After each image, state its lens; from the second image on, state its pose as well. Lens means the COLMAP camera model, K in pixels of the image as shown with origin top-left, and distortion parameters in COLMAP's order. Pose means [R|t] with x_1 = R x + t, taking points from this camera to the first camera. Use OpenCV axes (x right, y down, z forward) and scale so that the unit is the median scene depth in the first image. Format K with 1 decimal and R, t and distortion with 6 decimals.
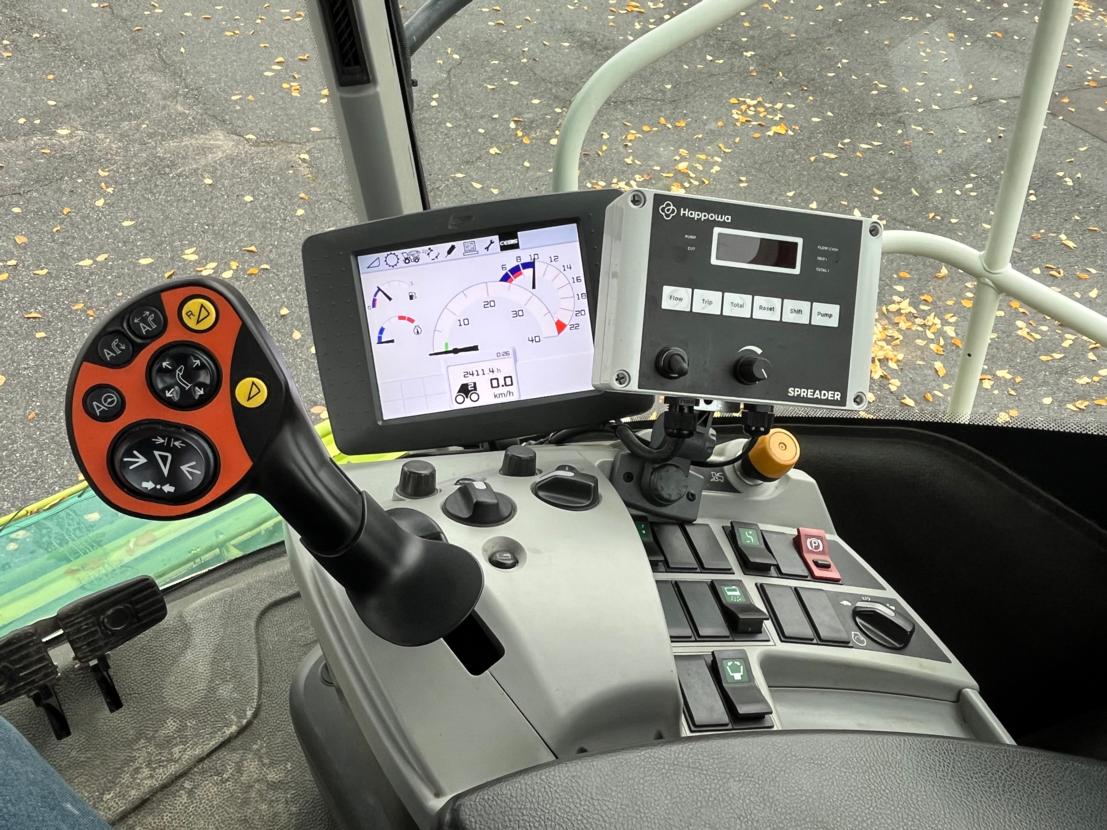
lens RADIAL K [[717.4, 0, 553.5], [0, 717.4, 415.0], [0, 0, 1]] dist [-0.021330, -0.004539]
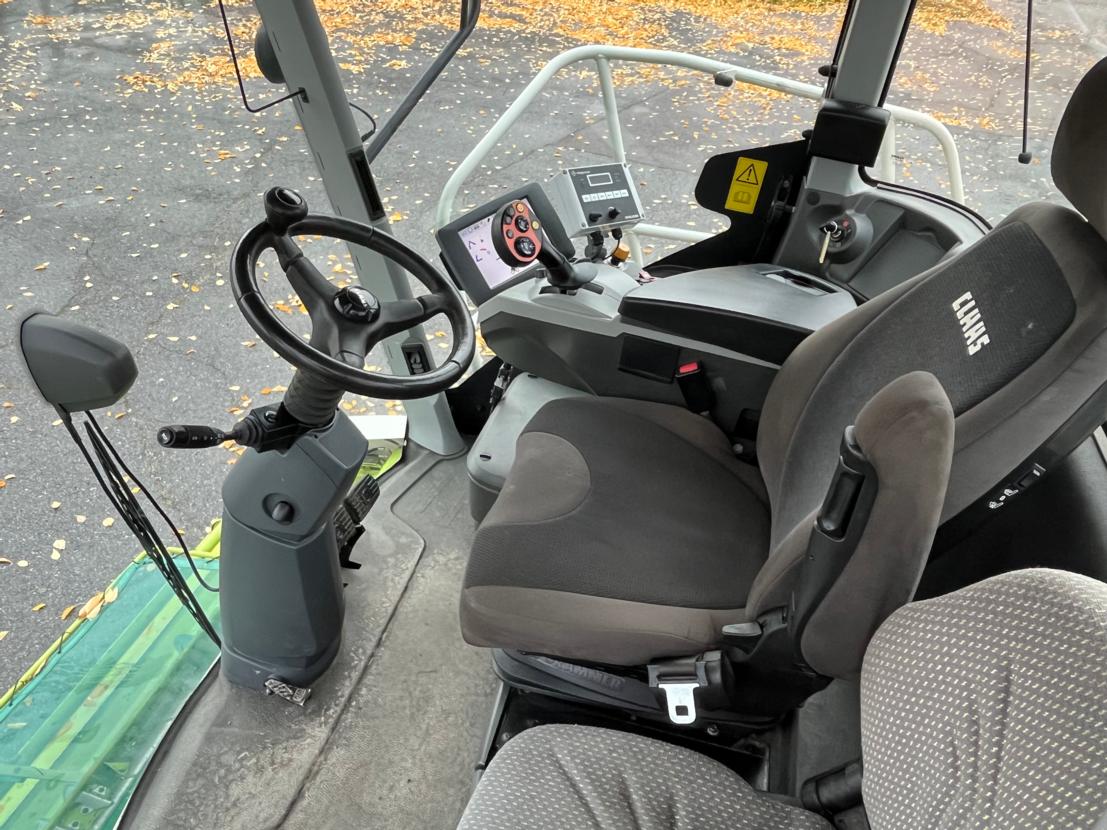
lens RADIAL K [[717.4, 0, 553.5], [0, 717.4, 415.0], [0, 0, 1]] dist [-0.021330, -0.004539]
pose [[0.819427, -0.390421, 0.419655, -0.124469], [0.442743, 0.896119, -0.030815, 0.054802], [-0.364030, 0.211050, 0.907160, -0.120846]]
